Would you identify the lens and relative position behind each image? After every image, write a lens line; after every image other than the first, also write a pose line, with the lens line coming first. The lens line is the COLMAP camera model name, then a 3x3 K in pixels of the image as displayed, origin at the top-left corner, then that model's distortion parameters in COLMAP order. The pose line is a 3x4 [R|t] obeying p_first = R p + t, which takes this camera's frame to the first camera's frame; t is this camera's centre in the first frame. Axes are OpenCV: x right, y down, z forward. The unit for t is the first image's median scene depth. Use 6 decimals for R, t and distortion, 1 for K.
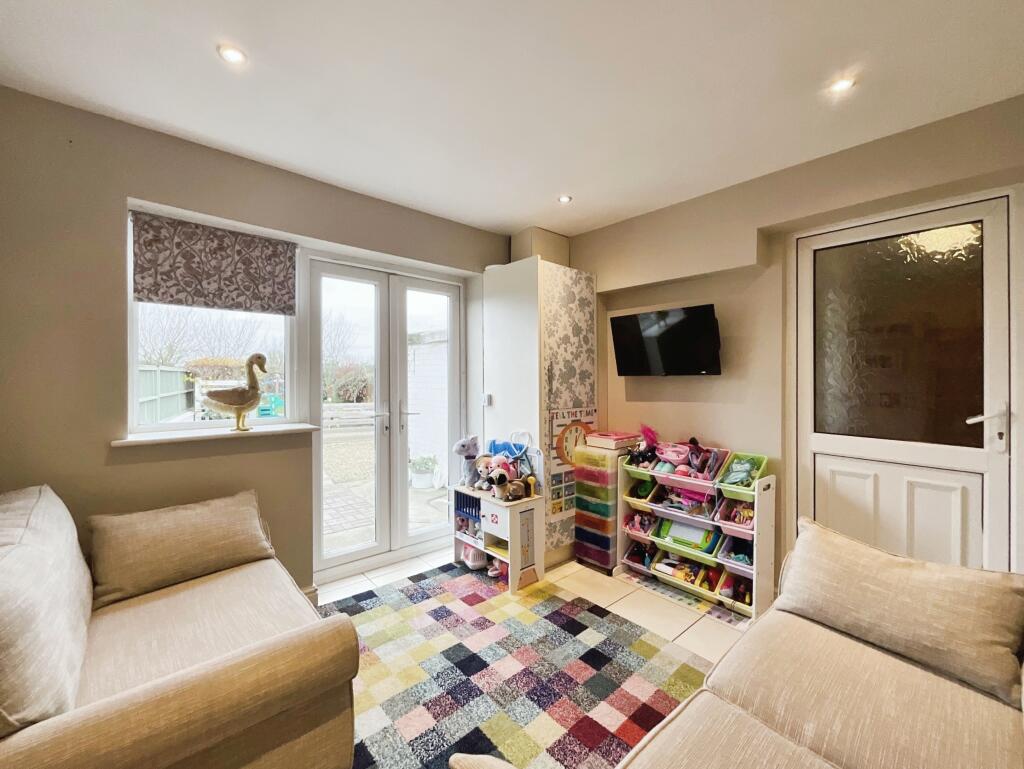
lens RADIAL K [[420.7, 0, 512.0], [0, 420.7, 384.5], [0, 0, 1]] dist [-0.002504, -0.000080]
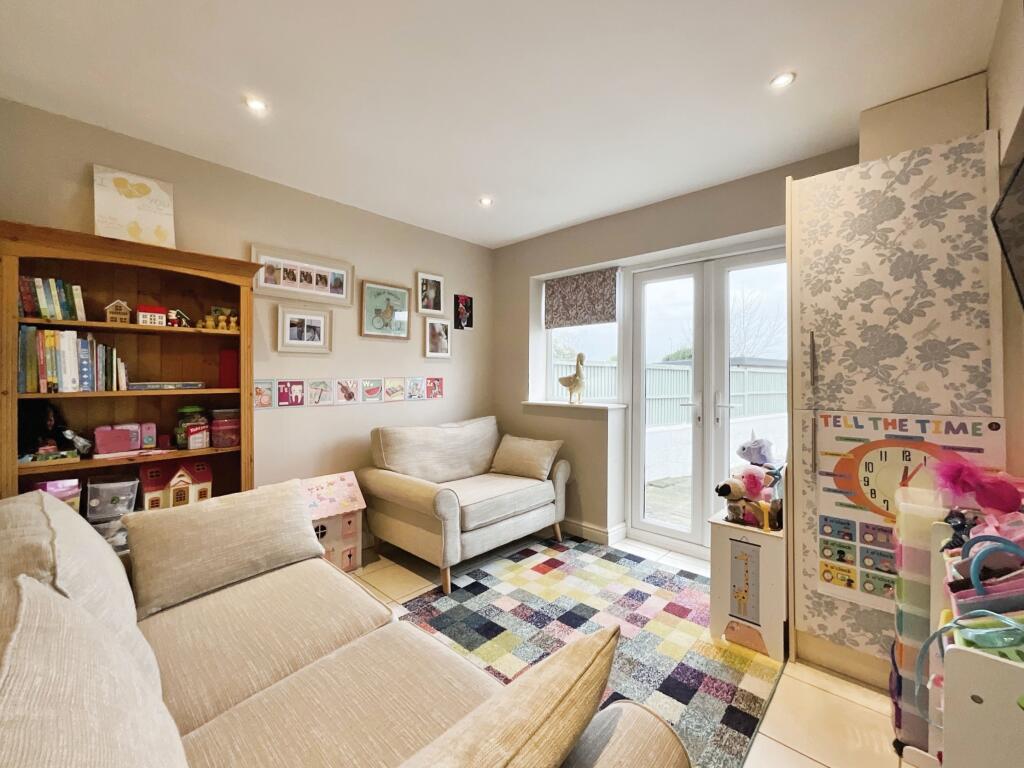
lens RADIAL K [[420.7, 0, 512.0], [0, 420.7, 384.0], [0, 0, 1]] dist [-0.002504, -0.000080]
pose [[0.093737, 0.005725, -0.995581, 0.732290], [-0.020874, 0.999775, 0.003784, 0.031685], [0.995378, 0.020427, 0.093835, 0.534165]]
